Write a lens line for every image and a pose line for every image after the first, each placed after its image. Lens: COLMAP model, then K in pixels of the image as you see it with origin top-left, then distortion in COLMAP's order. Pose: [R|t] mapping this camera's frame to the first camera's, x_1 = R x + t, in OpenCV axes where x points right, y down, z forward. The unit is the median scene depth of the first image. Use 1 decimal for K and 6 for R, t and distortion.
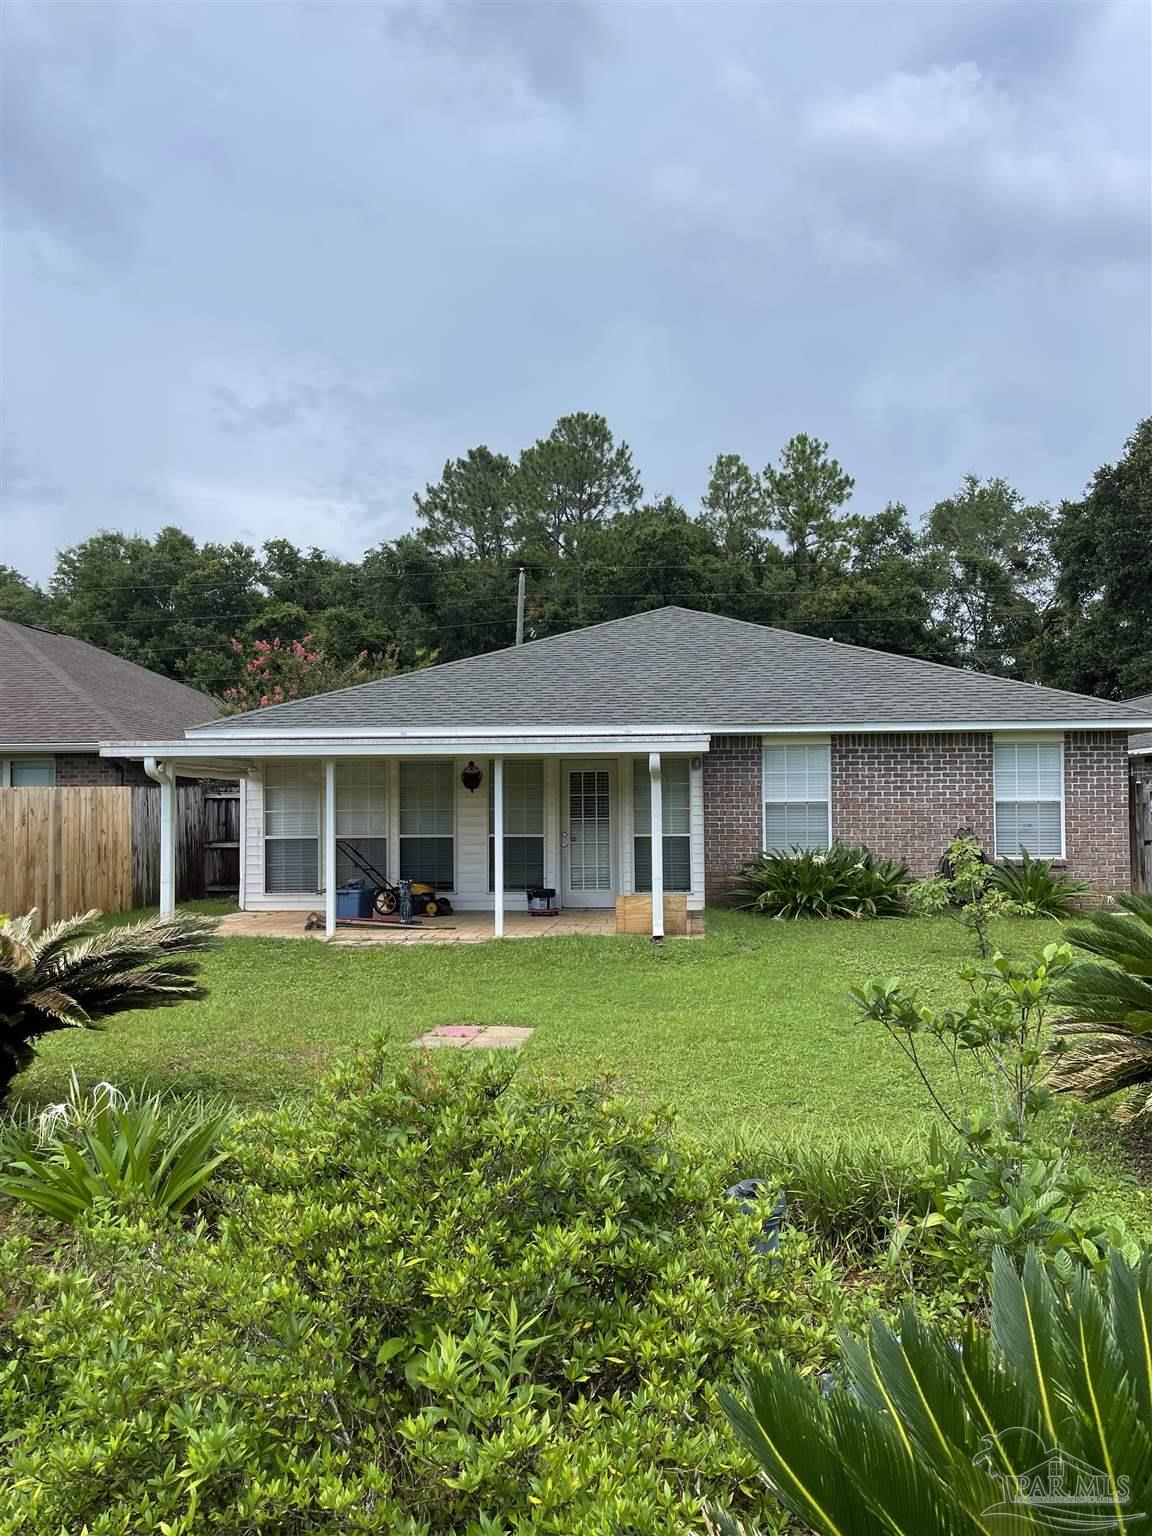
lens RADIAL K [[1149.5, 0, 584.5], [0, 1149.5, 774.3], [0, 0, 1]] dist [0.011134, -0.001828]
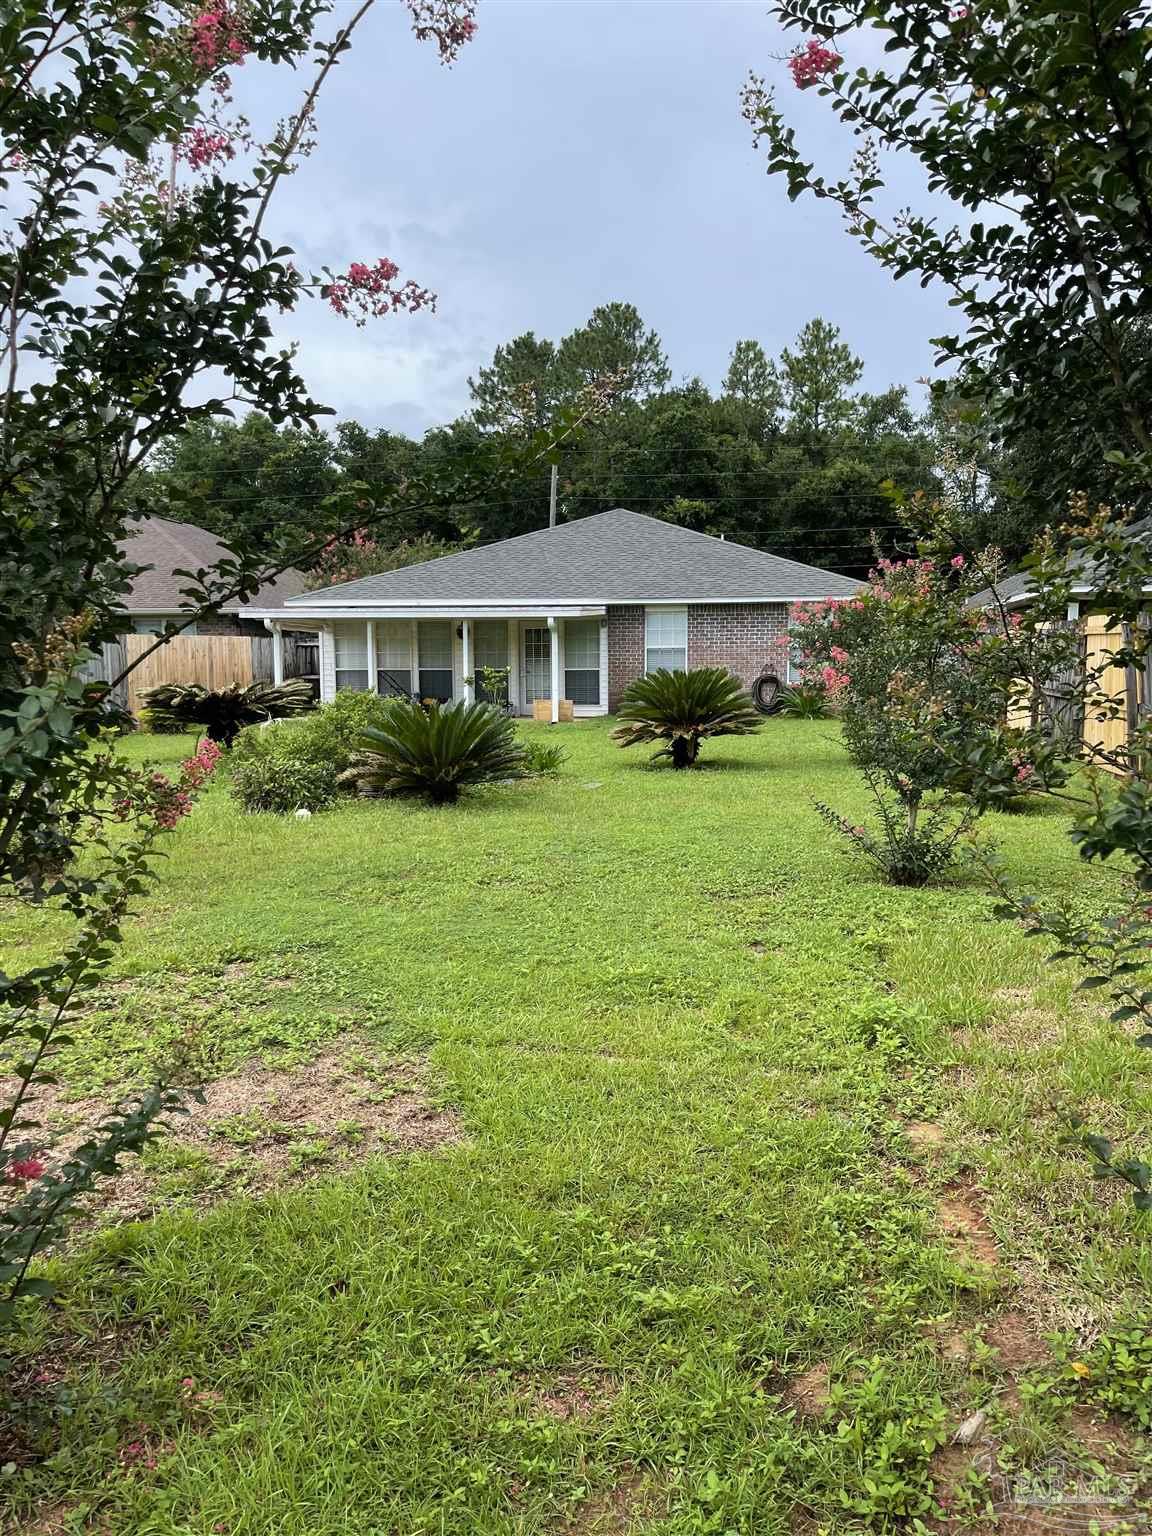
lens RADIAL K [[1149.5, 0, 565.3], [0, 1149.5, 772.0], [0, 0, 1]] dist [0.011134, -0.001828]
pose [[0.996527, 0.012432, -0.082340, 0.046874], [-0.002538, 0.992868, 0.119190, 0.001521], [0.083234, -0.118567, 0.989451, -0.153598]]
